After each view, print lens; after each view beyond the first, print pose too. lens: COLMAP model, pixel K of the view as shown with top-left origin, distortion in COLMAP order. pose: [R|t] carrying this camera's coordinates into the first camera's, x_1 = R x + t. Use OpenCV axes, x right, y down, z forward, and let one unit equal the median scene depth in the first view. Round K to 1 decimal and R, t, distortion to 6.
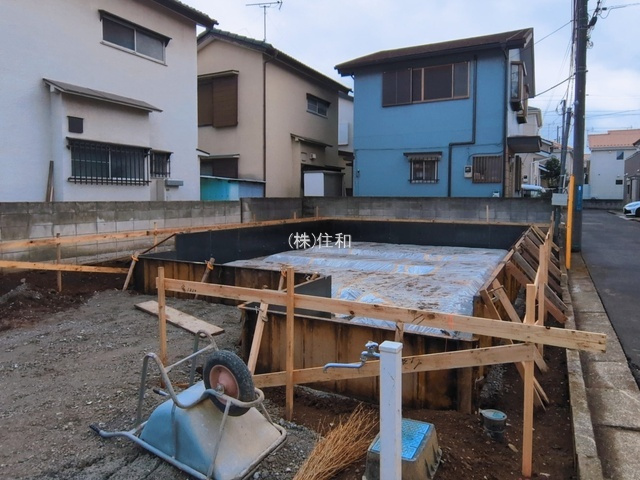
lens RADIAL K [[420.2, 0, 334.1], [0, 420.2, 211.7], [0, 0, 1]] dist [-0.004392, 0.000331]
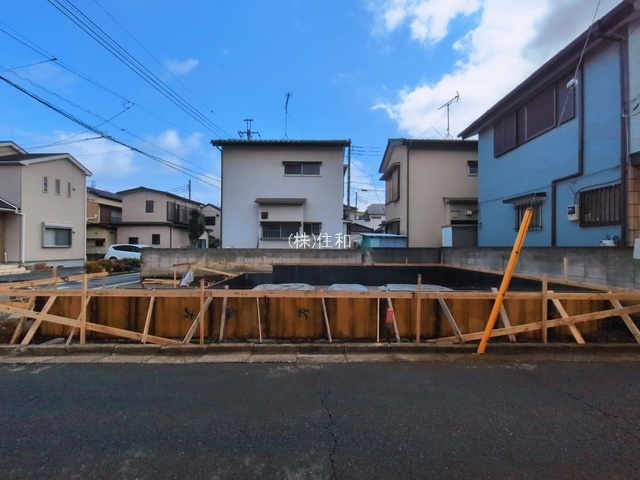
lens RADIAL K [[270.6, 0, 341.9], [0, 270.6, 245.0], [0, 0, 1]] dist [0.000215, 0.000367]
pose [[0.481867, -0.009145, -0.876197, 0.545289], [-0.033589, 0.999018, -0.028899, -0.009023], [0.875600, 0.043356, 0.481086, 0.399856]]
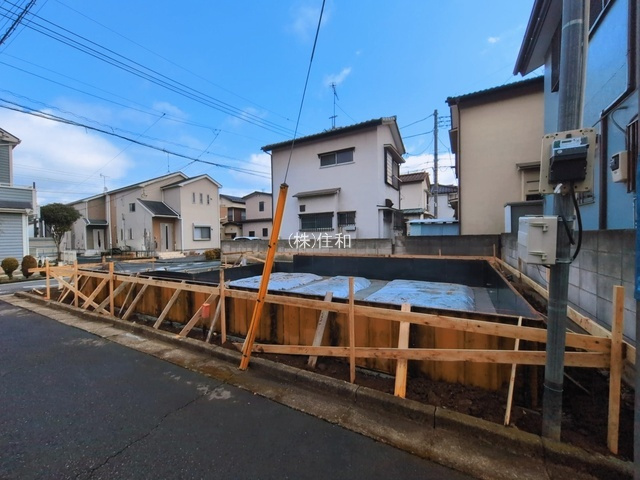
lens RADIAL K [[270.9, 0, 320.0], [0, 270.9, 240.0], [0, 0, 1]] dist [-0.000953, -0.000020]
pose [[-0.044574, 0.008425, -0.998971, 0.591787], [-0.019072, 0.999775, 0.009283, -0.022329], [0.998824, 0.019467, -0.044403, 0.711378]]
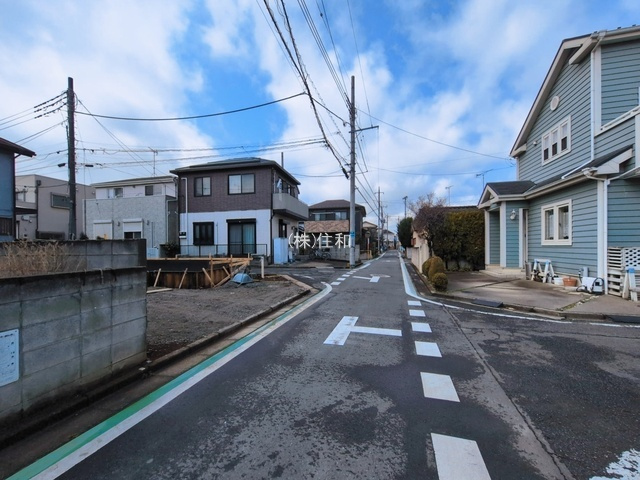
lens RADIAL K [[257.1, 0, 304.4], [0, 257.1, 247.3], [0, 0, 1]] dist [0.001813, 0.000642]
pose [[-0.233162, -0.006174, 0.972418, -0.774189], [0.044778, 0.998851, 0.017079, 0.007759], [-0.971406, 0.047525, -0.232618, 0.159692]]
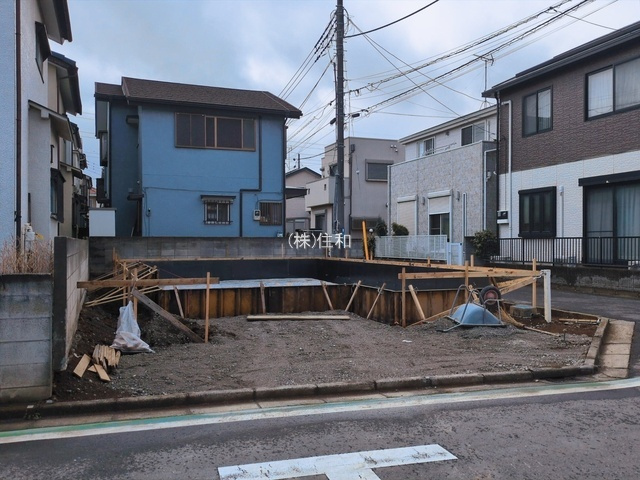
lens RADIAL K [[545.6, 0, 336.1], [0, 545.6, 237.4], [0, 0, 1]] dist [0.067162, -0.064514]
pose [[0.650629, -0.000287, 0.759396, -0.677006], [0.032563, 0.999091, -0.027521, 0.014519], [-0.758697, 0.042634, 0.650047, -0.137098]]
